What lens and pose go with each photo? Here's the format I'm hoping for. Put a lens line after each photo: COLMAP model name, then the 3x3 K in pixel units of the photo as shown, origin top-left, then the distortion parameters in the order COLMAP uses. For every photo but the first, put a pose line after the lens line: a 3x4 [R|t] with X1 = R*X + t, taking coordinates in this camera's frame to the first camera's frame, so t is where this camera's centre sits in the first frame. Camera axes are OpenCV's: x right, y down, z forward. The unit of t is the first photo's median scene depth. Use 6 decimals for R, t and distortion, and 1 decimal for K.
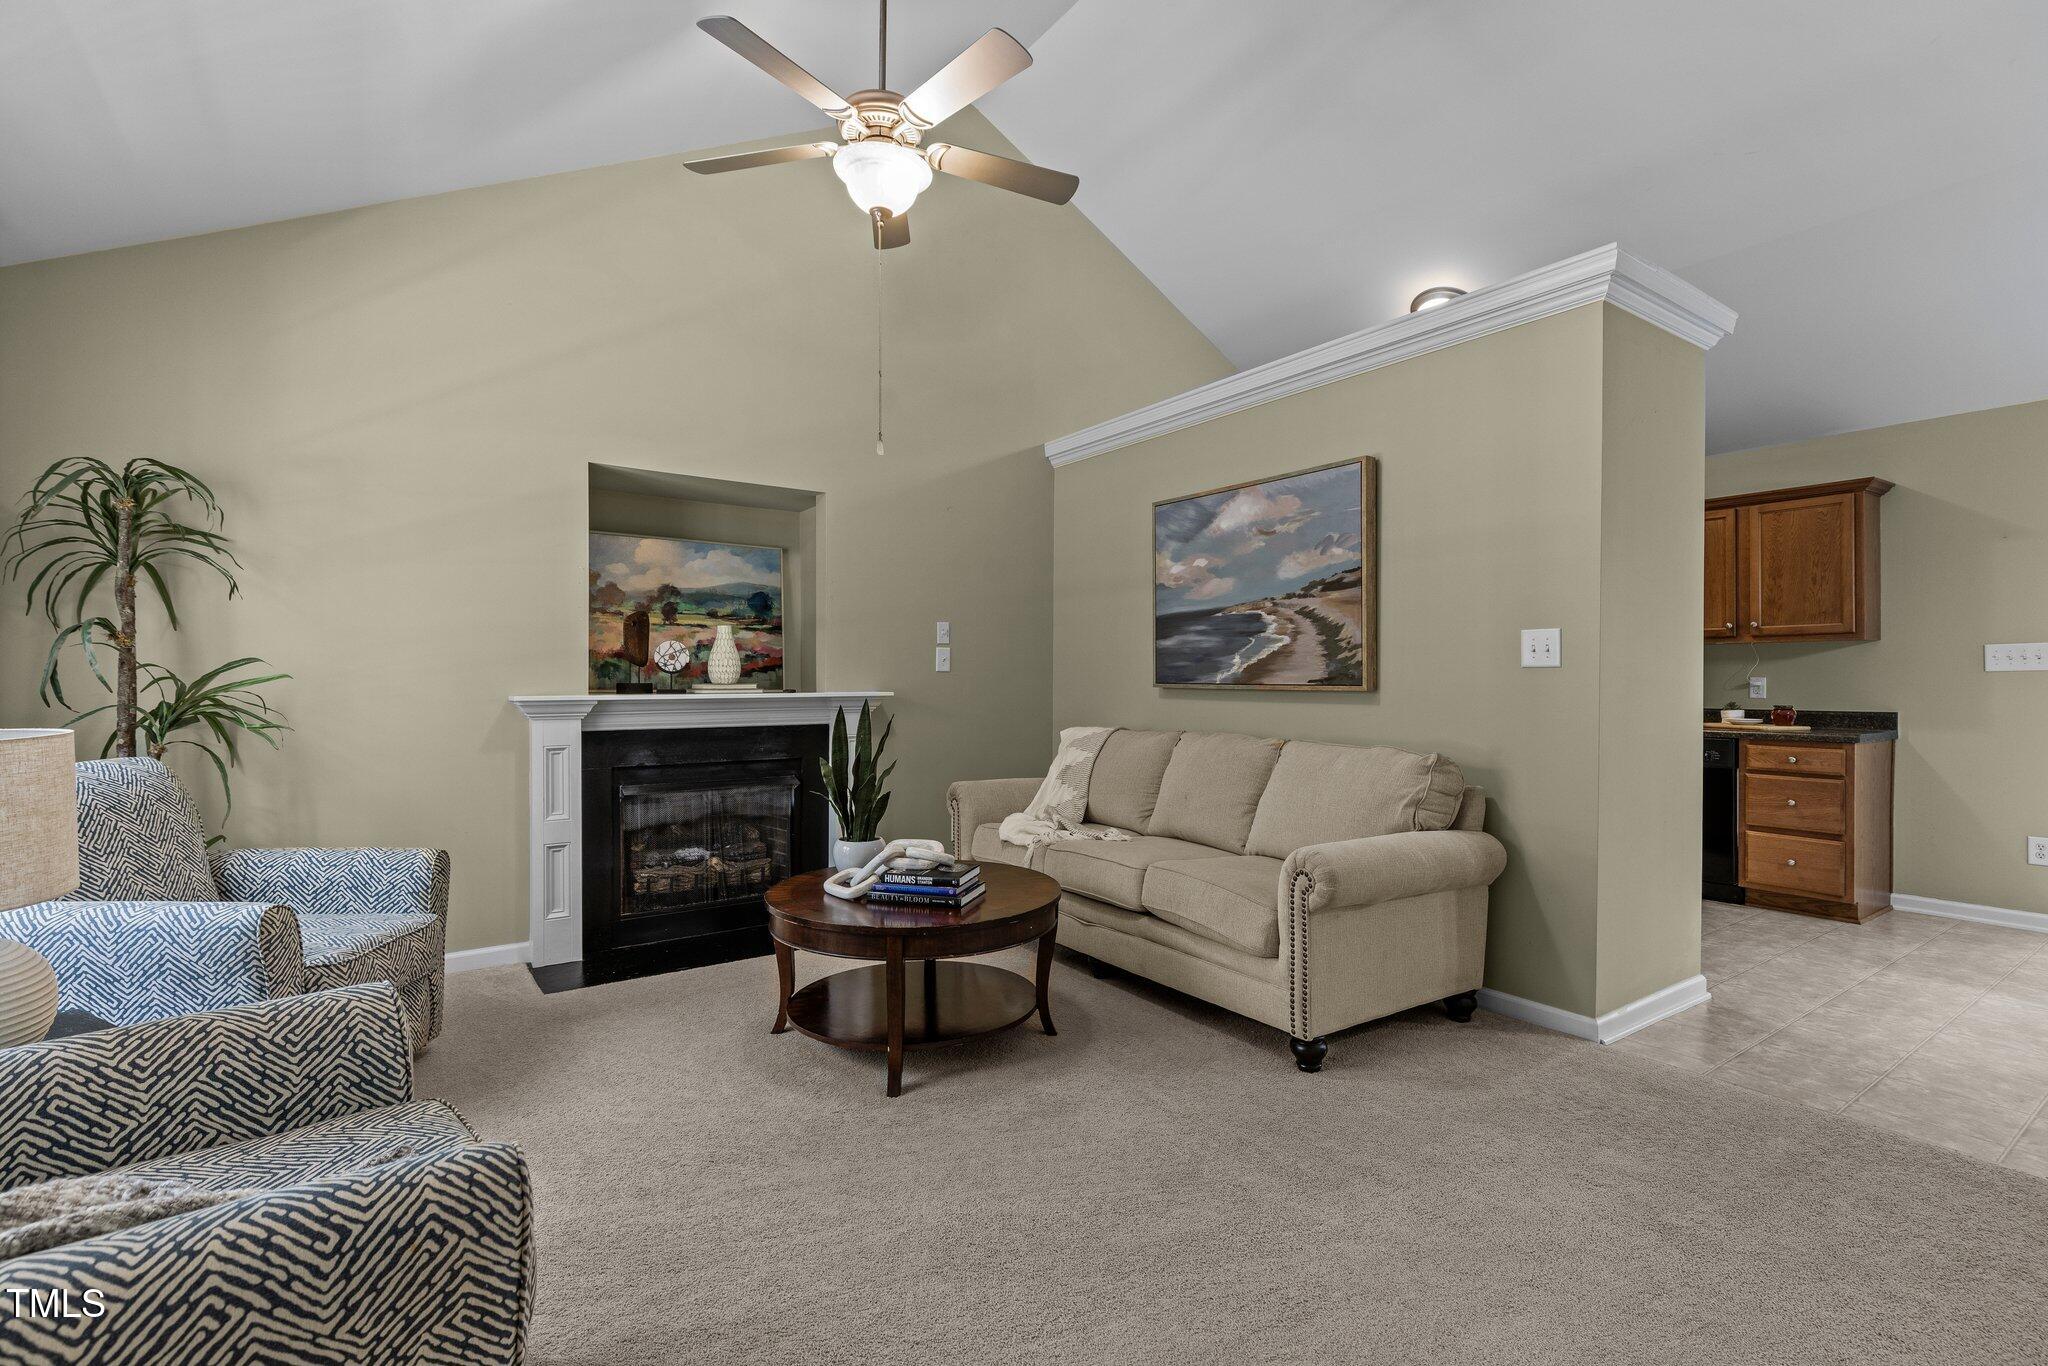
lens RADIAL K [[936.4, 0, 1026.8], [0, 936.4, 678.4], [0, 0, 1]] dist [0.005398, -0.000052]
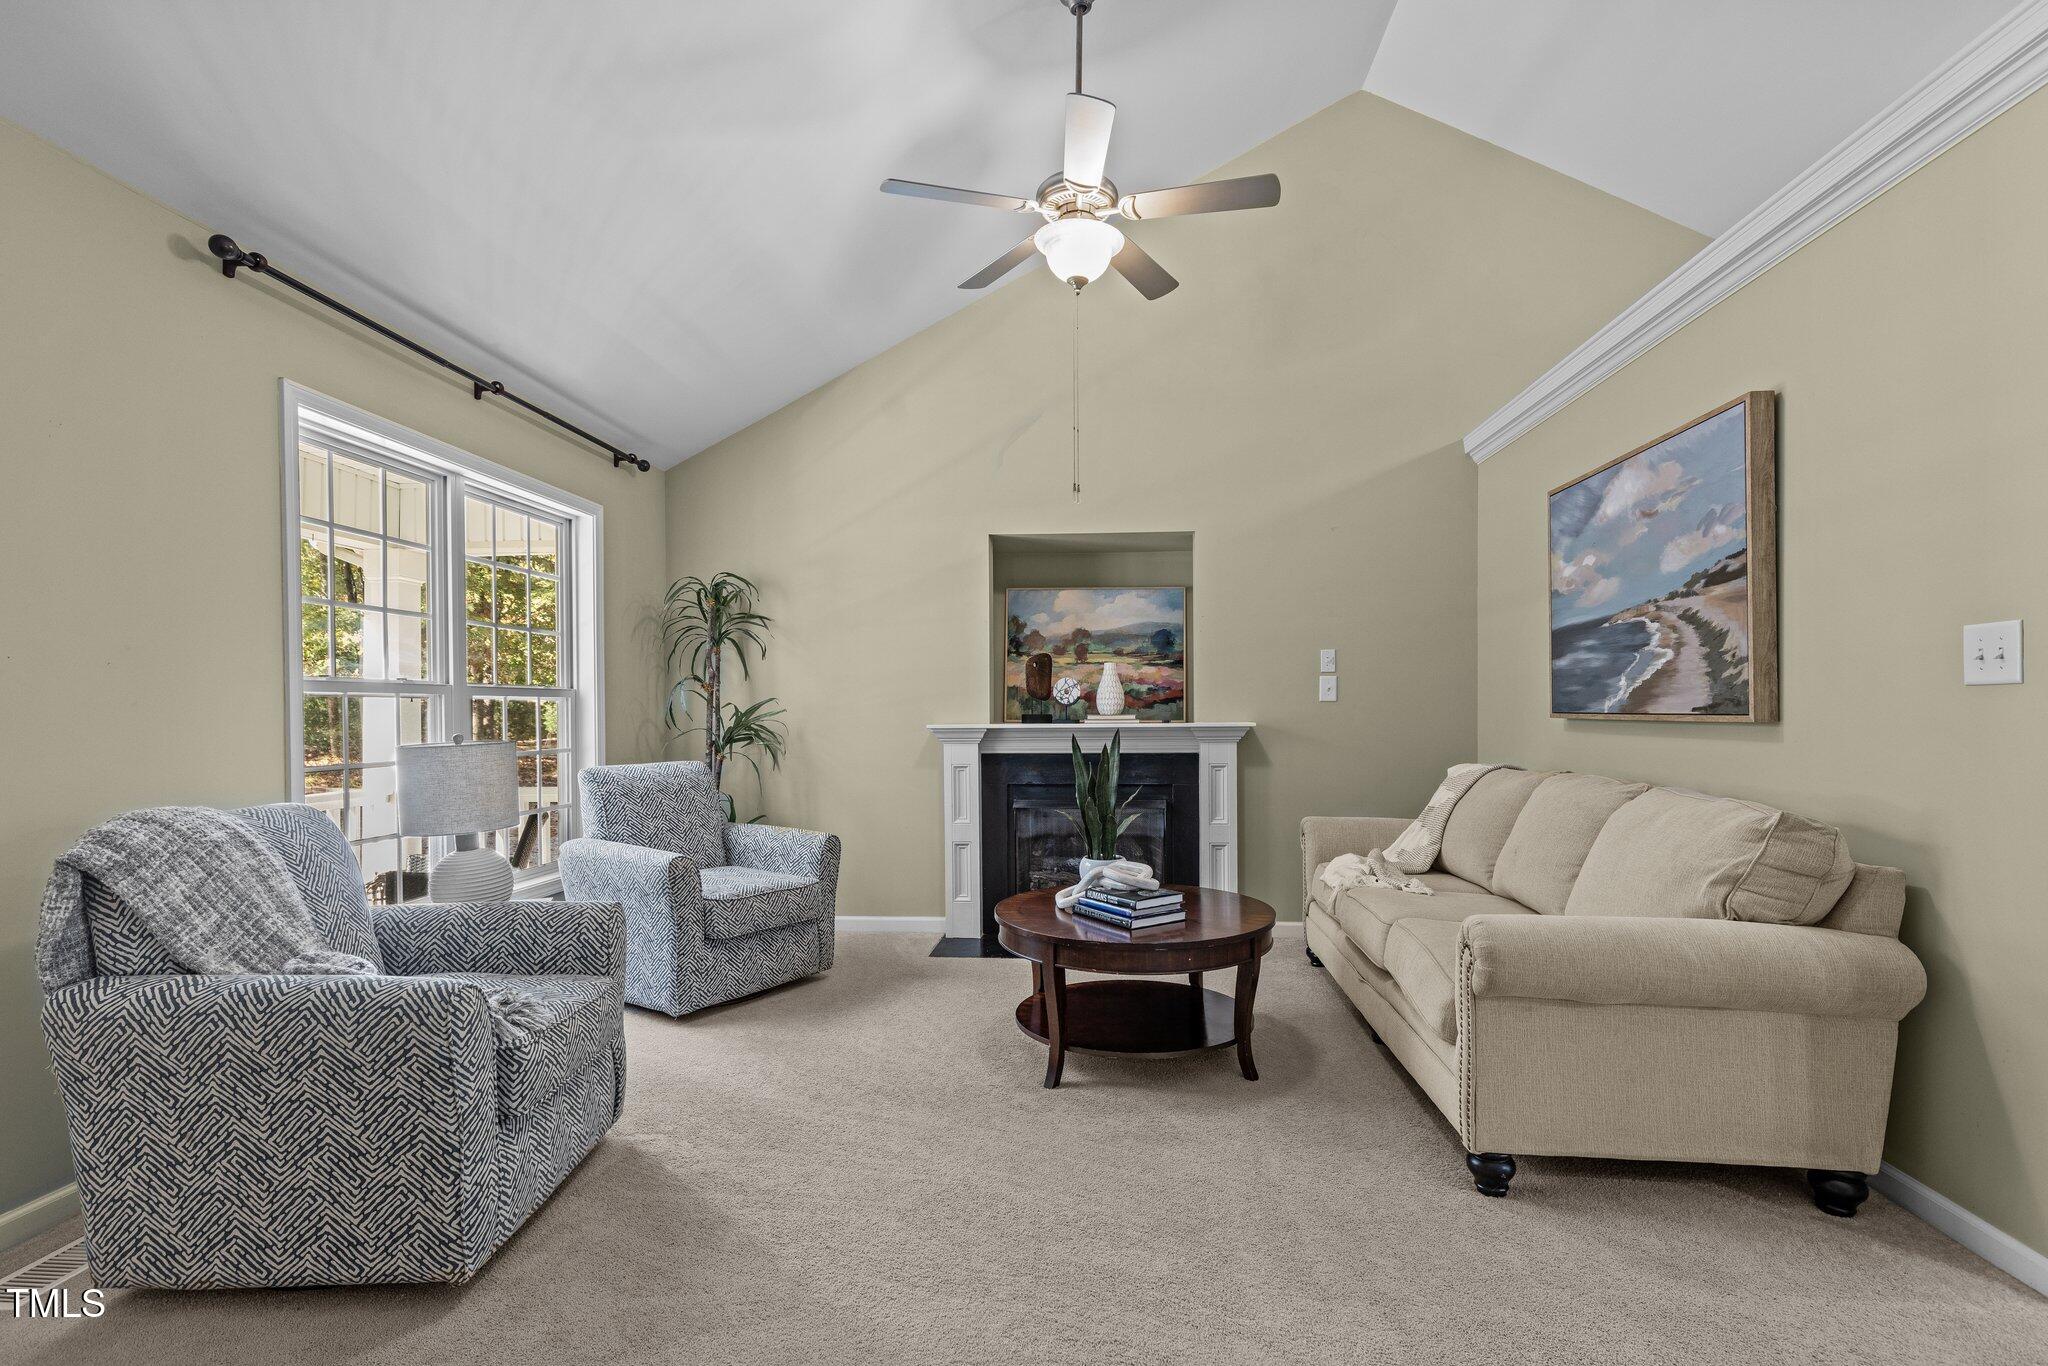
lens RADIAL K [[939.1, 0, 1033.5], [0, 939.1, 716.2], [0, 0, 1]] dist [0.004800, -0.000273]
pose [[0.769098, -0.001587, -0.639128, 0.365823], [0.006015, 0.999971, 0.004756, 0.001821], [0.639102, -0.007502, 0.769085, 0.092243]]
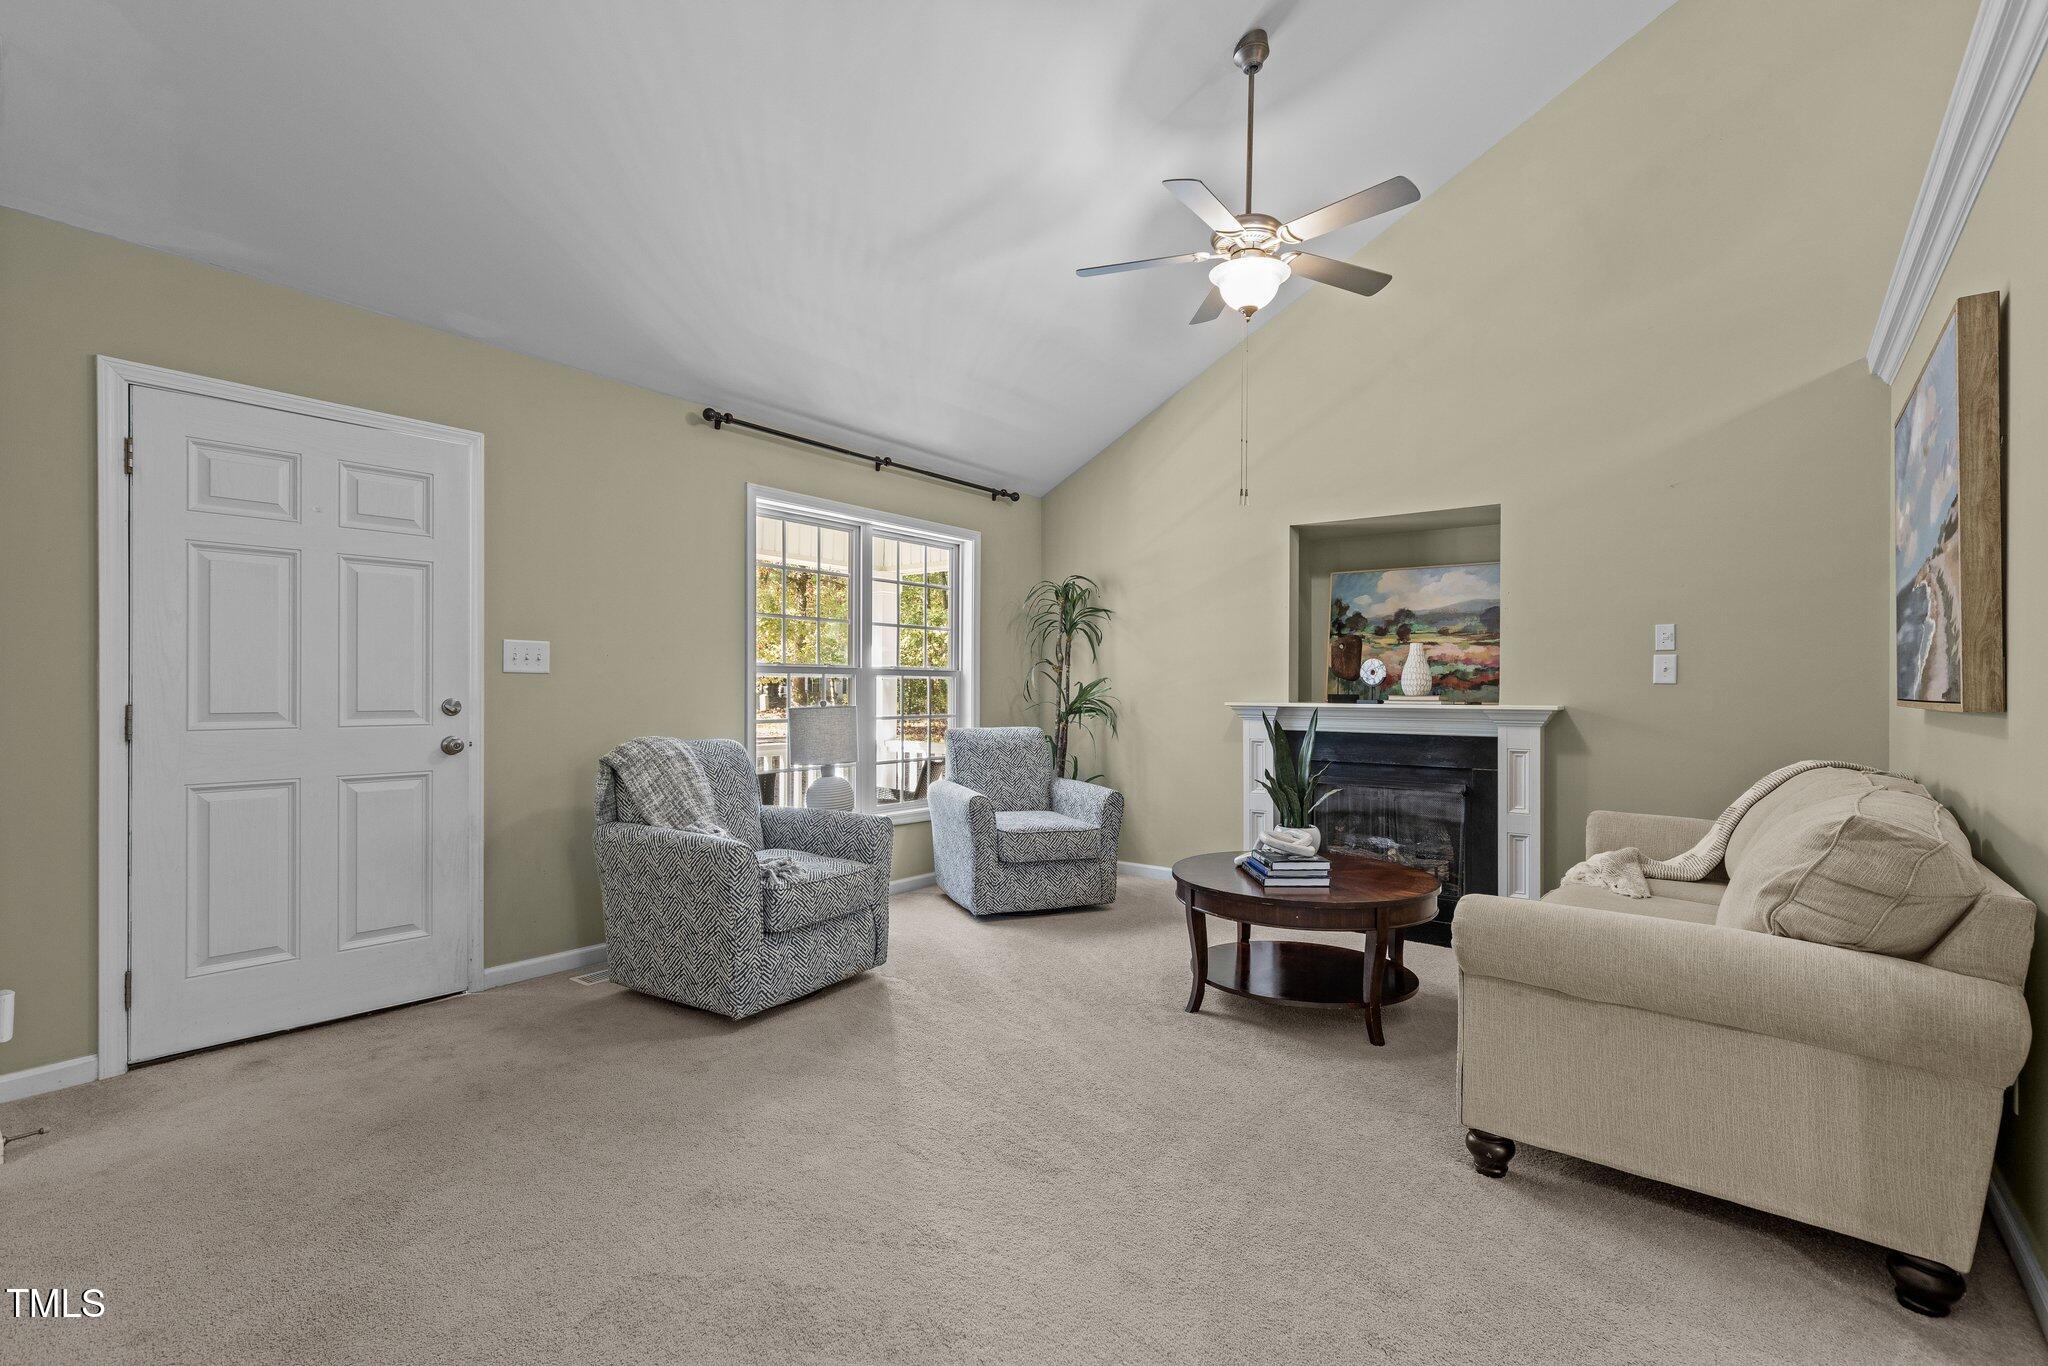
lens RADIAL K [[928.7, 0, 1025.1], [0, 928.7, 689.2], [0, 0, 1]] dist [0.004319, -0.000061]
pose [[0.292272, -0.000018, -0.956335, 0.674057], [-0.005883, 0.999981, -0.001817, 0.003394], [0.956317, 0.006158, 0.292266, 0.269414]]
